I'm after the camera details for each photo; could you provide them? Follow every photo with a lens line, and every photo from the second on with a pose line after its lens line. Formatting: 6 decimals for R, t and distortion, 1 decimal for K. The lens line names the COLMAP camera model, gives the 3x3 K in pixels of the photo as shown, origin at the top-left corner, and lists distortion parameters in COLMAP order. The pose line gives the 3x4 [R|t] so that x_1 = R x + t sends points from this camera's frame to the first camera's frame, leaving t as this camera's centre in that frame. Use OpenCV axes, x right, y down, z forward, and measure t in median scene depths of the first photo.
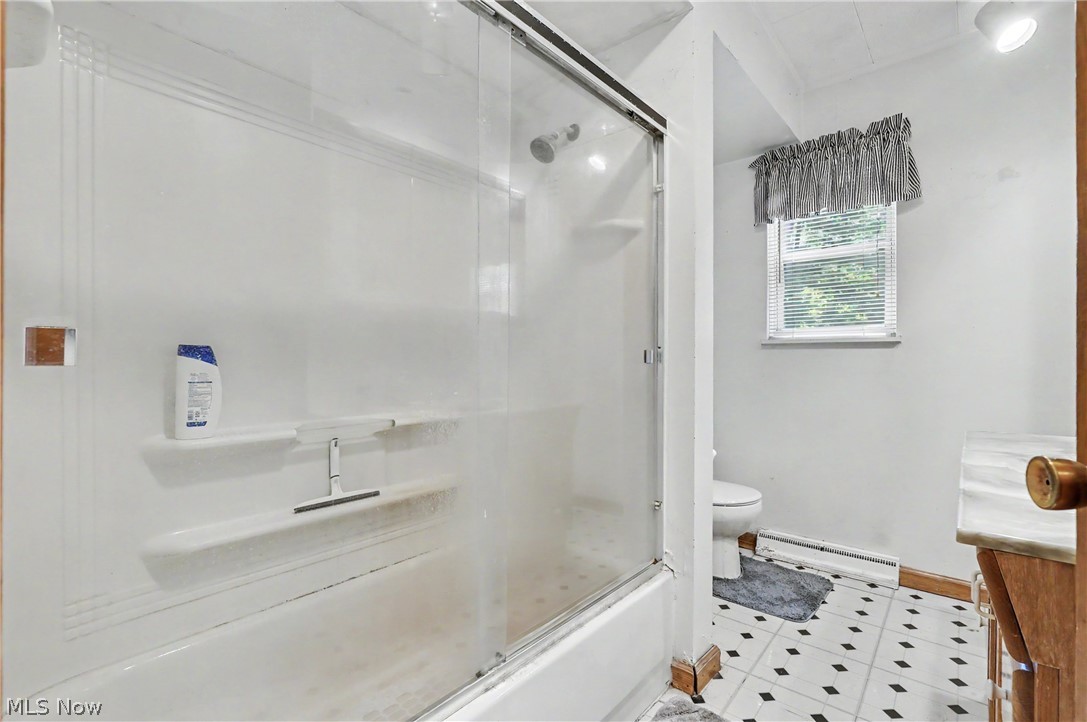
lens RADIAL K [[499.3, 0, 544.6], [0, 499.3, 359.1], [0, 0, 1]] dist [-0.003393, 0.000118]
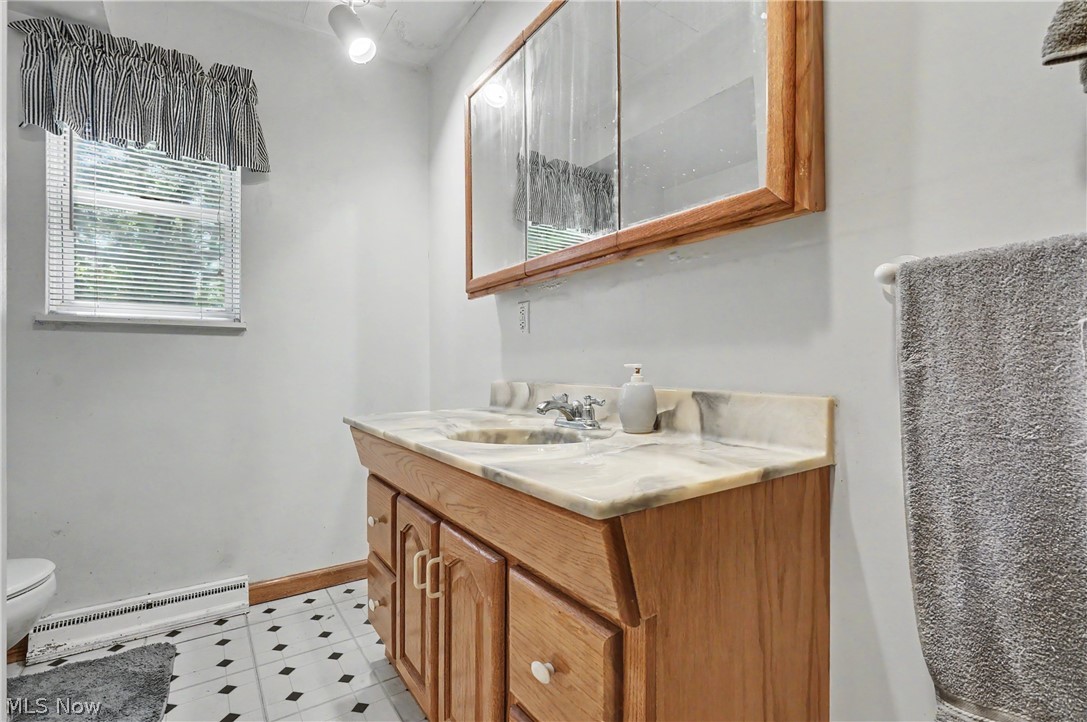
lens RADIAL K [[499.3, 0, 544.3], [0, 499.3, 363.5], [0, 0, 1]] dist [-0.003393, 0.000118]
pose [[0.253835, 0.004343, 0.967238, -0.004348], [0.002902, 0.999982, -0.005252, 0.032233], [-0.967243, 0.004140, 0.253817, 0.265482]]
